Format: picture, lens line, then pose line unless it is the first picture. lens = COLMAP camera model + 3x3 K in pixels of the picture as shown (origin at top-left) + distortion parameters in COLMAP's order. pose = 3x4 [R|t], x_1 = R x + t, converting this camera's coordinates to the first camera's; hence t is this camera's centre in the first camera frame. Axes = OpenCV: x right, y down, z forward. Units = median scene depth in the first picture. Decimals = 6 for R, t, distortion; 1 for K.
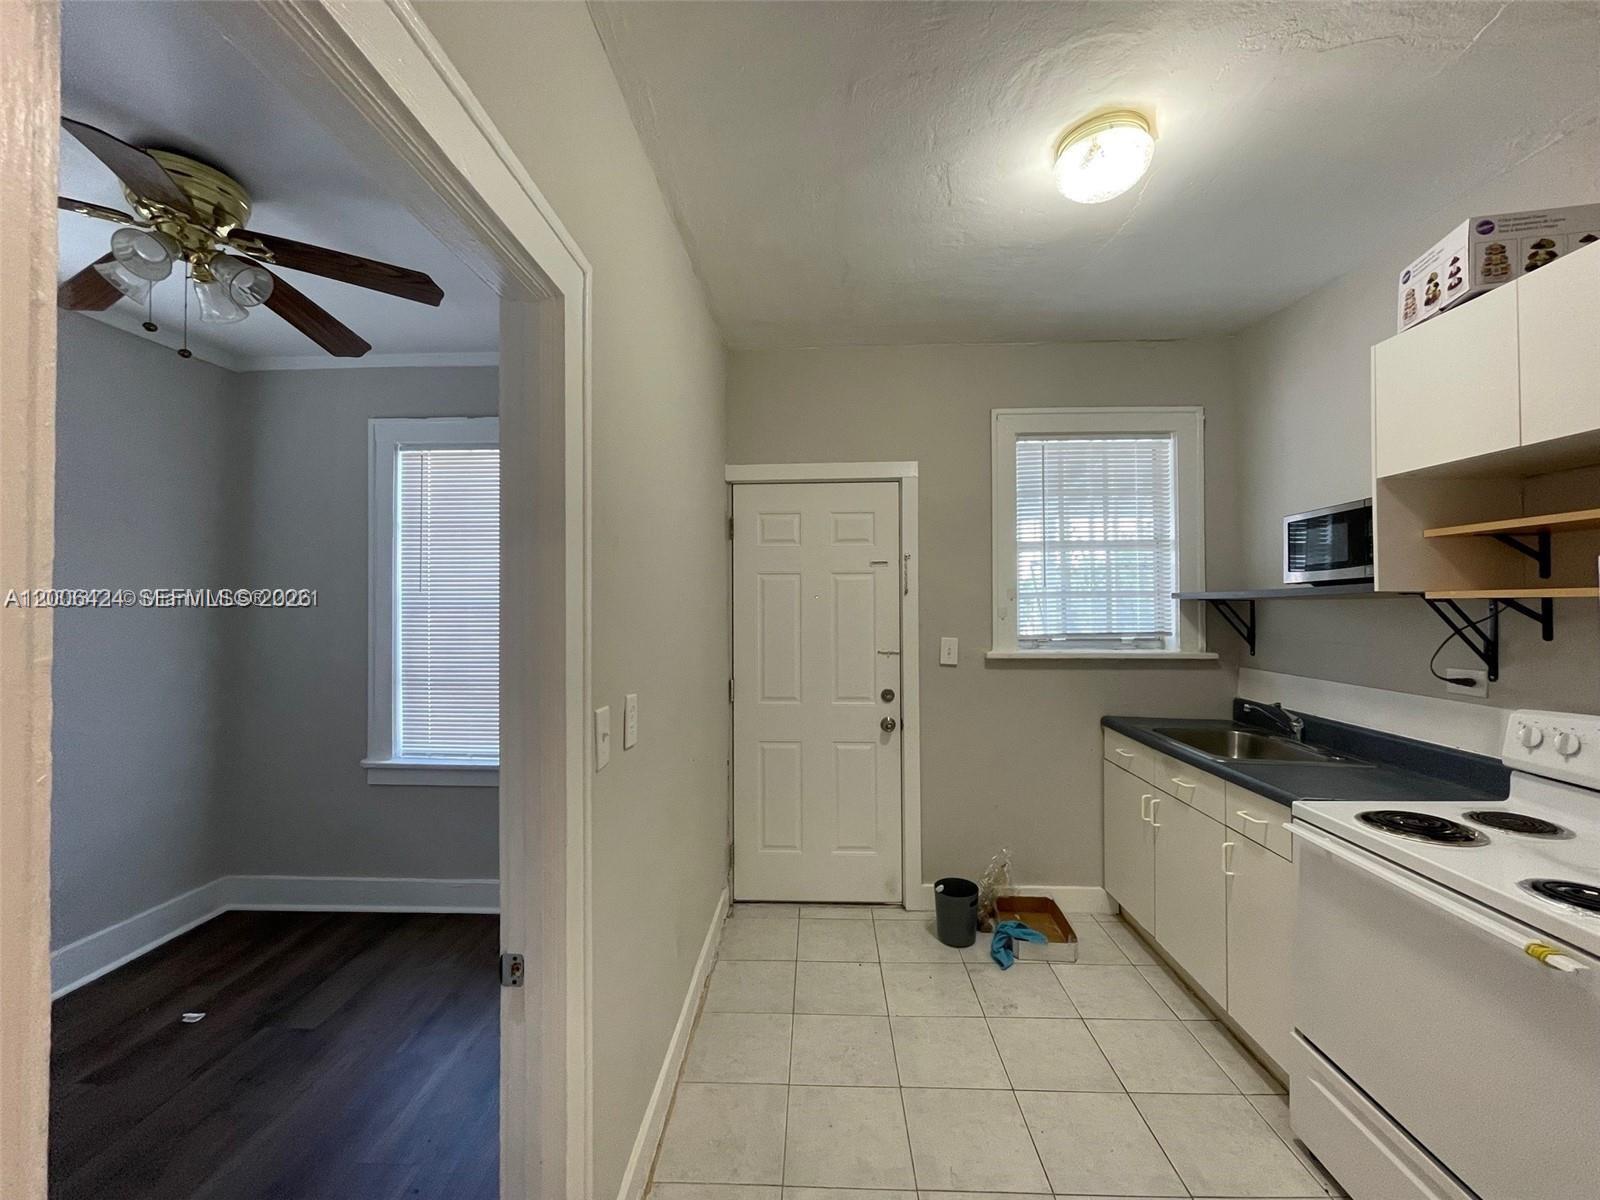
lens RADIAL K [[654.9, 0, 794.9], [0, 654.9, 597.0], [0, 0, 1]] dist [0.001691, 0.000421]
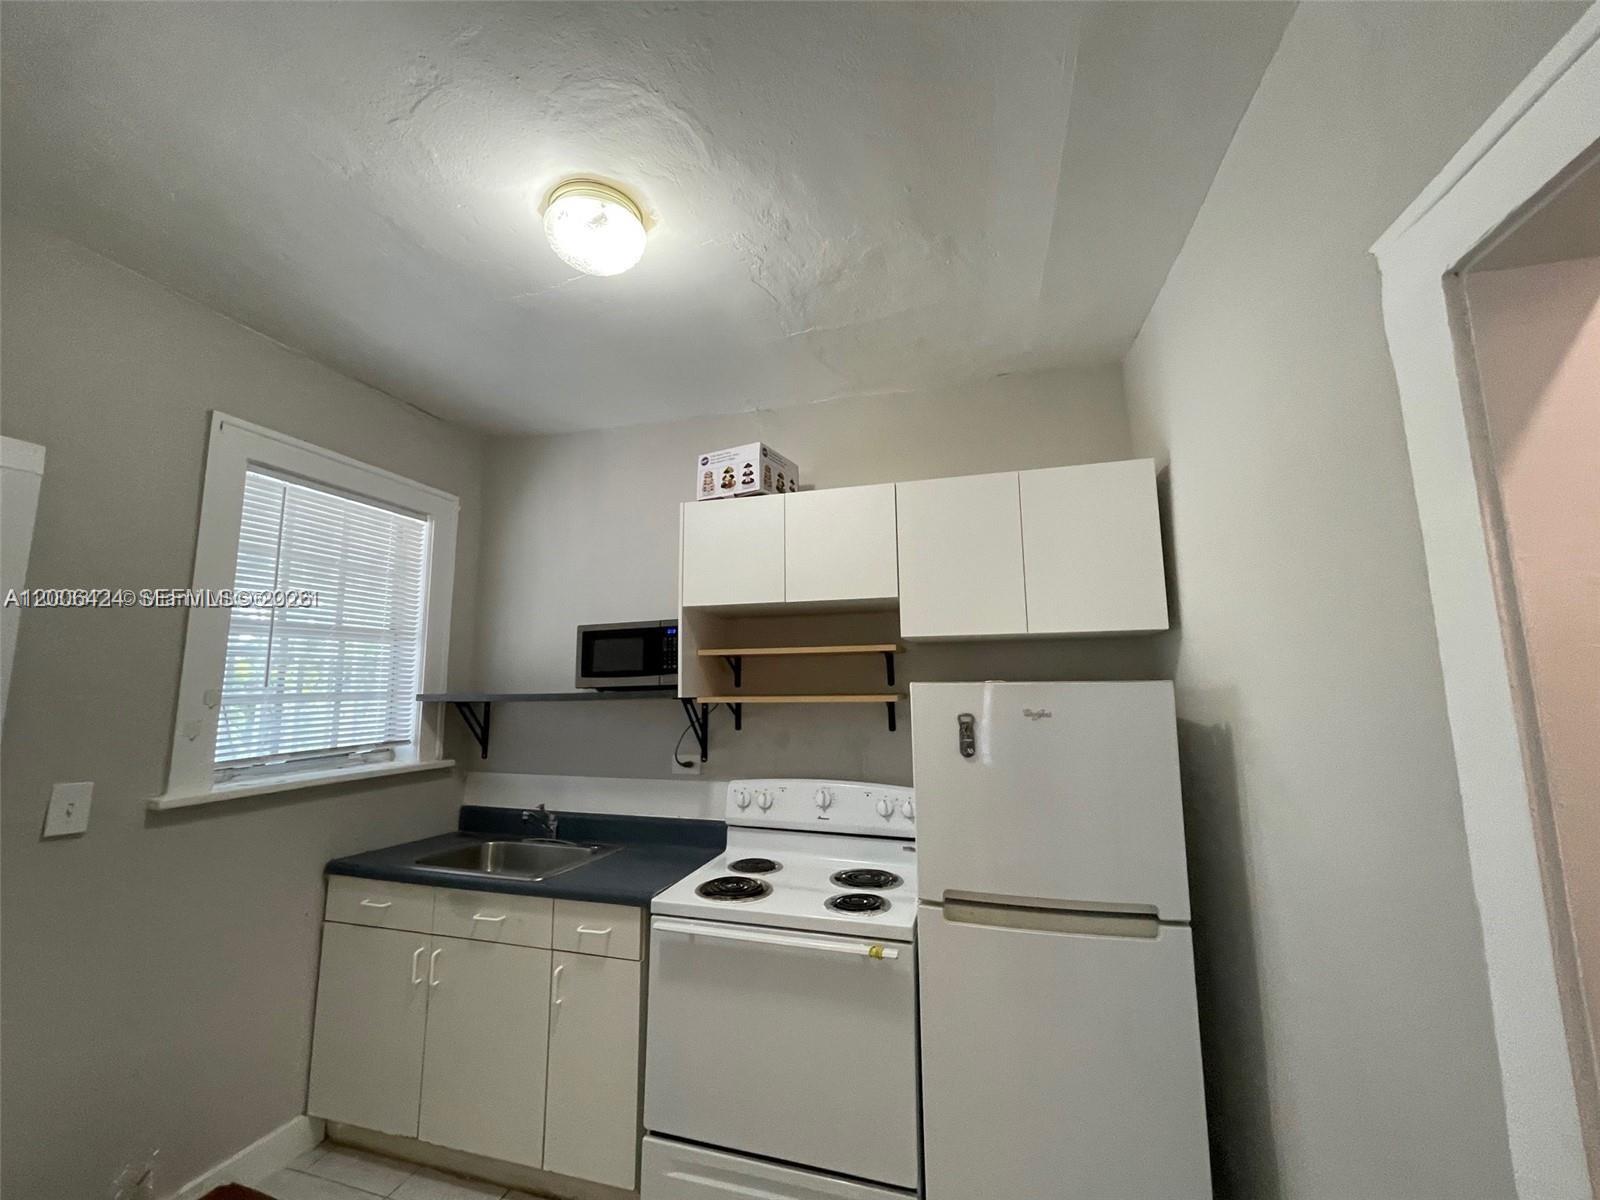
lens RADIAL K [[654.9, 0, 794.9], [0, 654.9, 597.0], [0, 0, 1]] dist [0.001691, 0.000421]
pose [[0.243540, 0.133546, 0.960653, -0.201211], [-0.003665, 0.990595, -0.136780, -0.021616], [-0.969884, 0.029791, 0.241739, 0.371191]]
